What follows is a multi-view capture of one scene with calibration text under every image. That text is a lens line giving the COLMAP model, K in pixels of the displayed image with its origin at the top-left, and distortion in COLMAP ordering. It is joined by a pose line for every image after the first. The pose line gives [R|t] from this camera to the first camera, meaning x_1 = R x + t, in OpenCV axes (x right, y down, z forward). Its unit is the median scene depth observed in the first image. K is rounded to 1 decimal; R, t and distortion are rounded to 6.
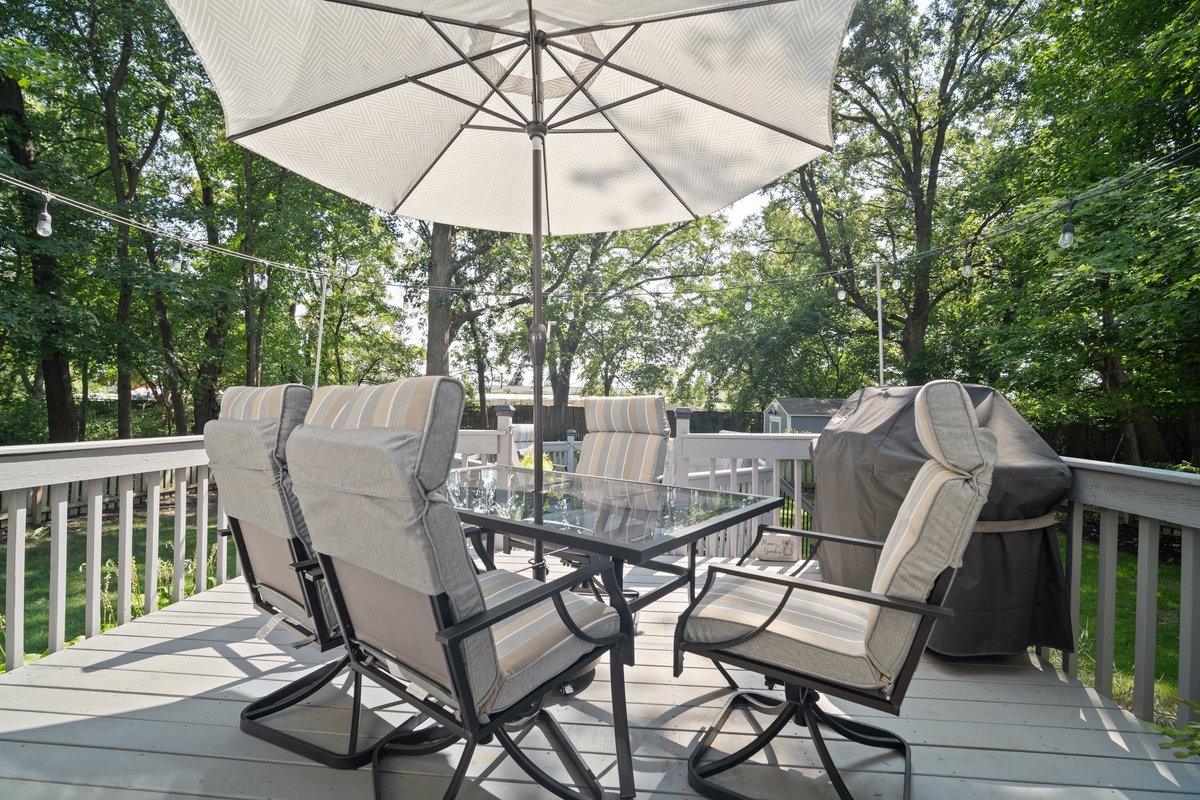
lens RADIAL K [[527.6, 0, 599.8], [0, 527.6, 401.3], [0, 0, 1]] dist [-0.018487, 0.000757]
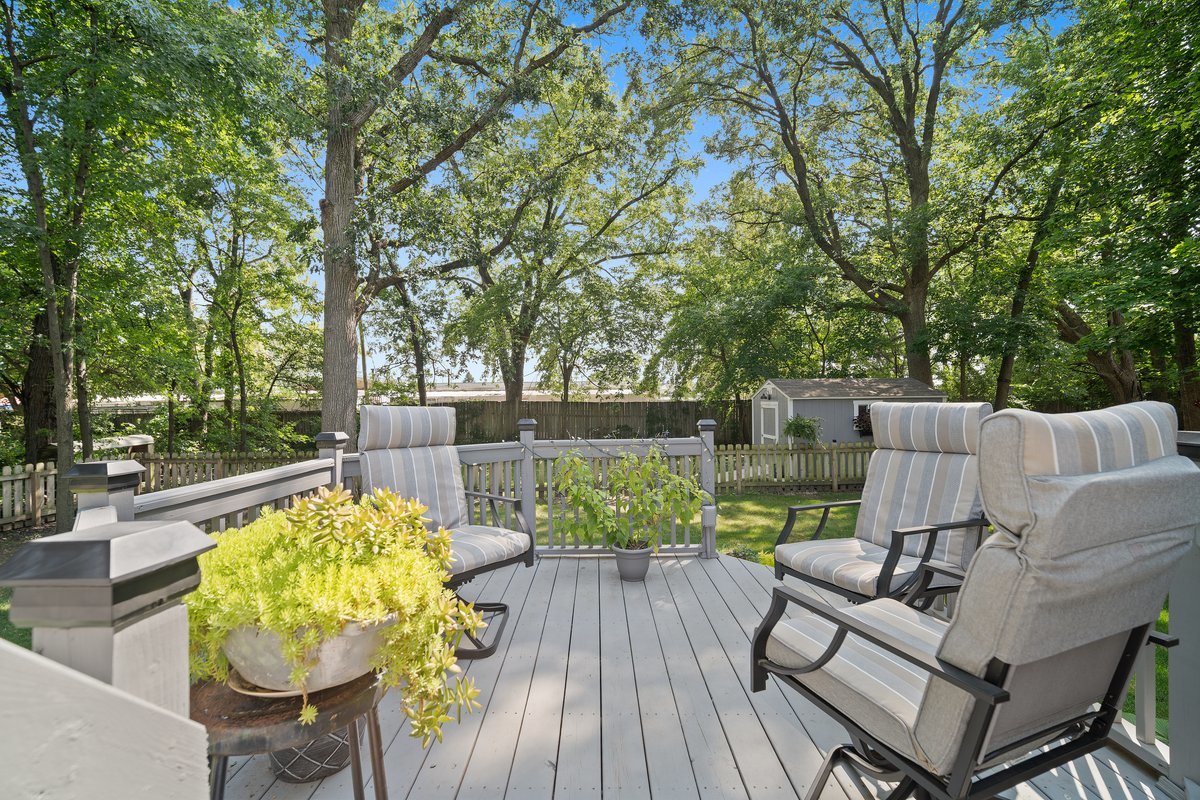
lens RADIAL K [[527.6, 0, 600.4], [0, 527.6, 402.3], [0, 0, 1]] dist [-0.018487, 0.000757]
pose [[0.995558, -0.034997, 0.087402, -0.007997], [0.034458, 0.999377, 0.007674, 0.008308], [-0.087616, -0.004628, 0.996144, 0.103845]]
